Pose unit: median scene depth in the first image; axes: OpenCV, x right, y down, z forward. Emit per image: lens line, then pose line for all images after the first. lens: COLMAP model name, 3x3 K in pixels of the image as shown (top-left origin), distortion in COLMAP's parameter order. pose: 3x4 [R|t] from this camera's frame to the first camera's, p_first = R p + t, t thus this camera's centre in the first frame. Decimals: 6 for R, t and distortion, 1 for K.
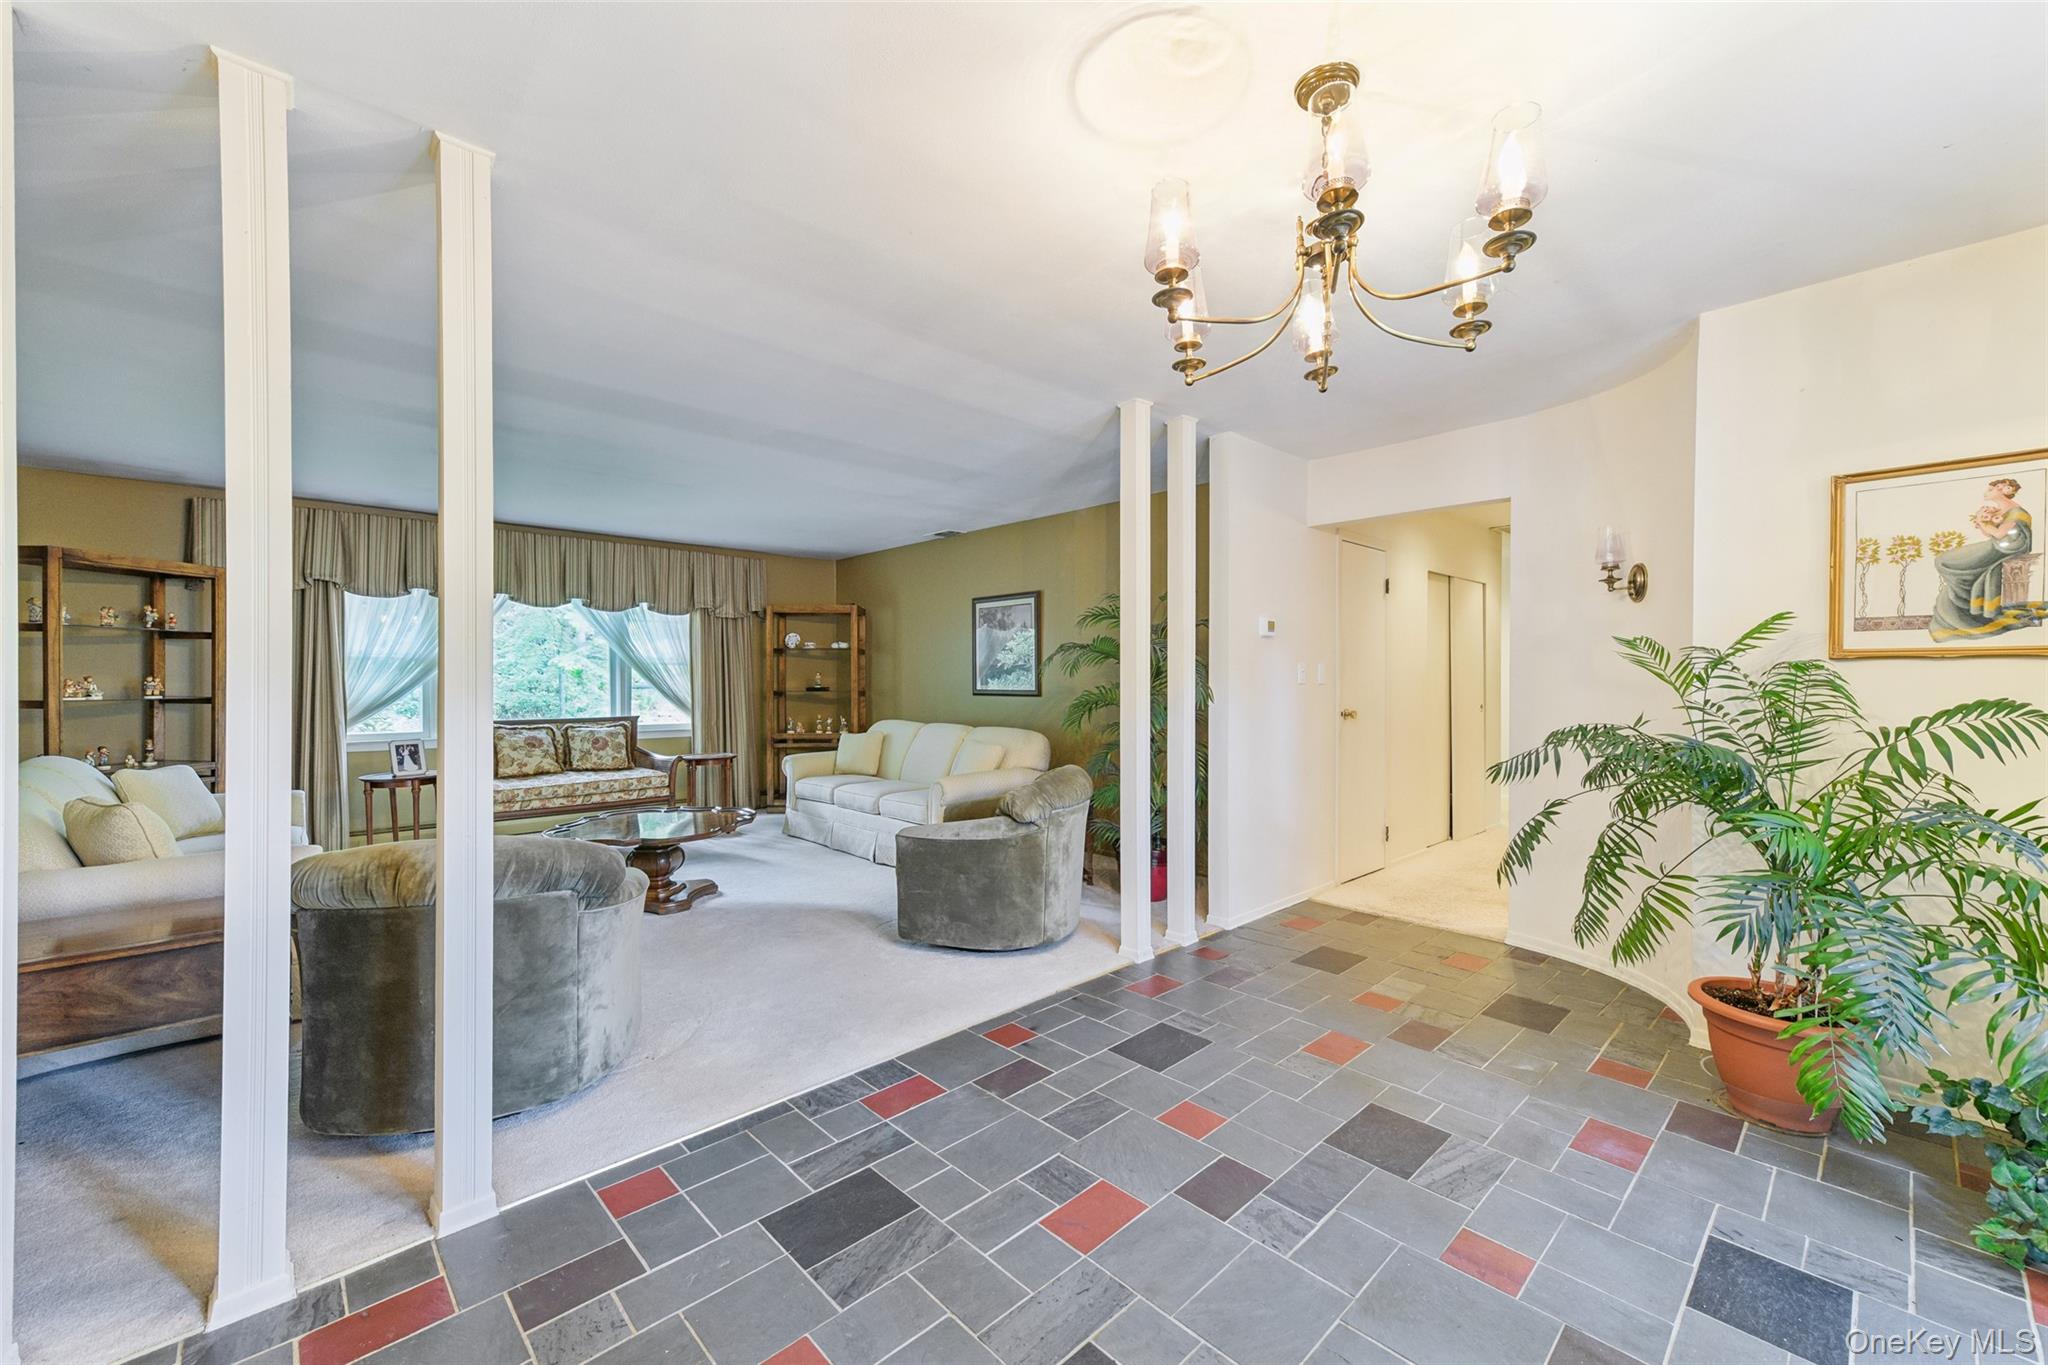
lens RADIAL K [[804.0, 0, 1029.3], [0, 804.0, 688.6], [0, 0, 1]] dist [0.002397, 0.000413]
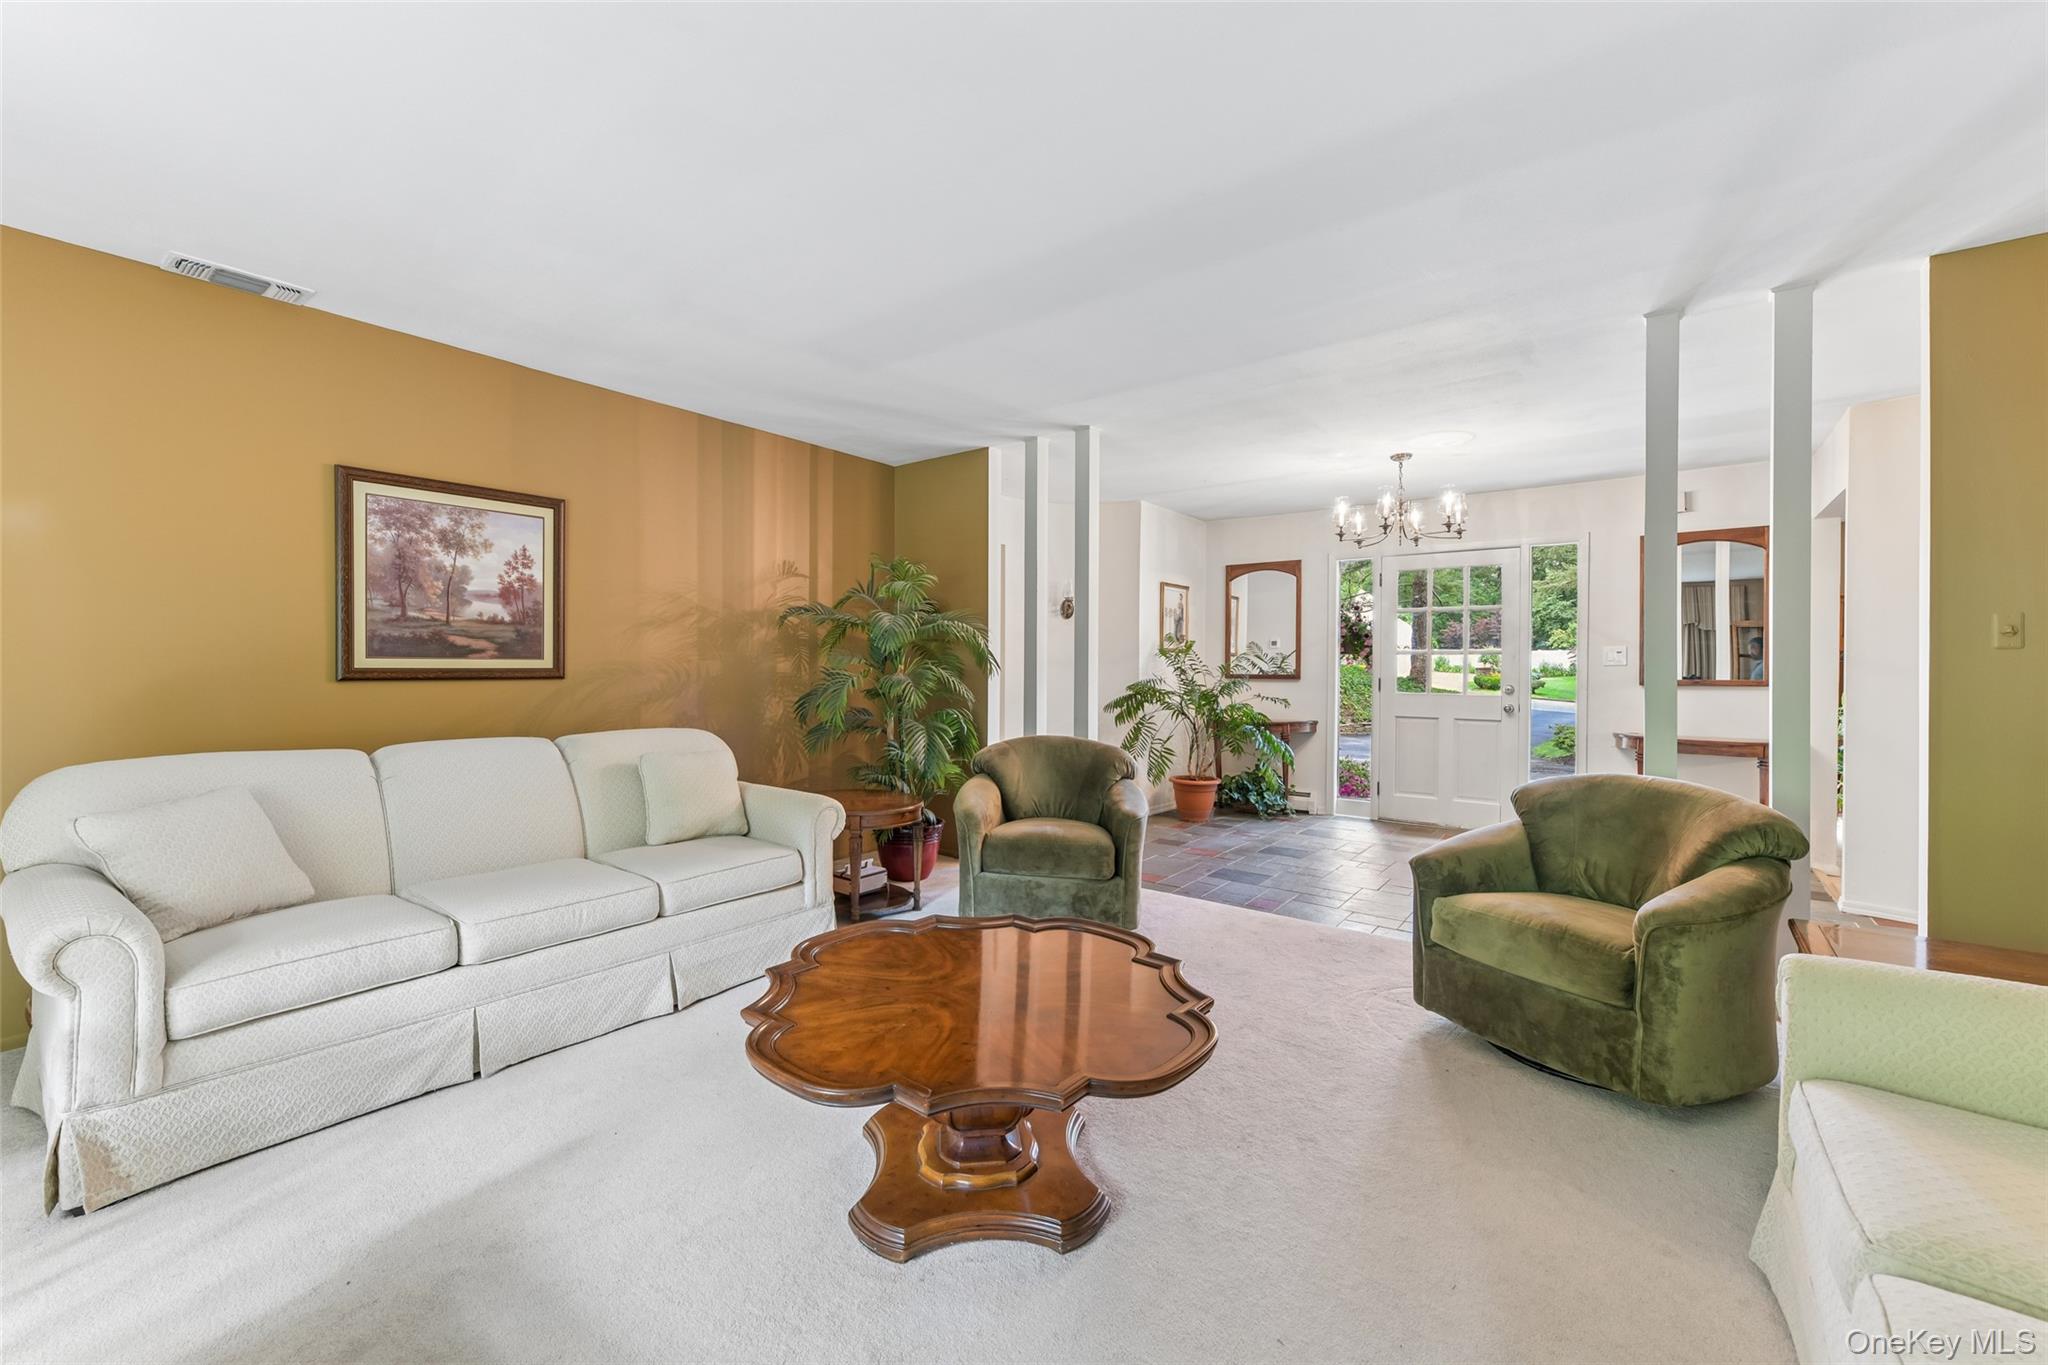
lens RADIAL K [[808.9, 0, 1024.0], [0, 808.9, 672.0], [0, 0, 1]] dist [-0.001144, -0.000130]
pose [[-0.149007, -0.006324, 0.988816, -1.500239], [0.007255, 0.999946, 0.007488, 0.007565], [-0.988809, 0.008290, -0.148953, 1.782933]]
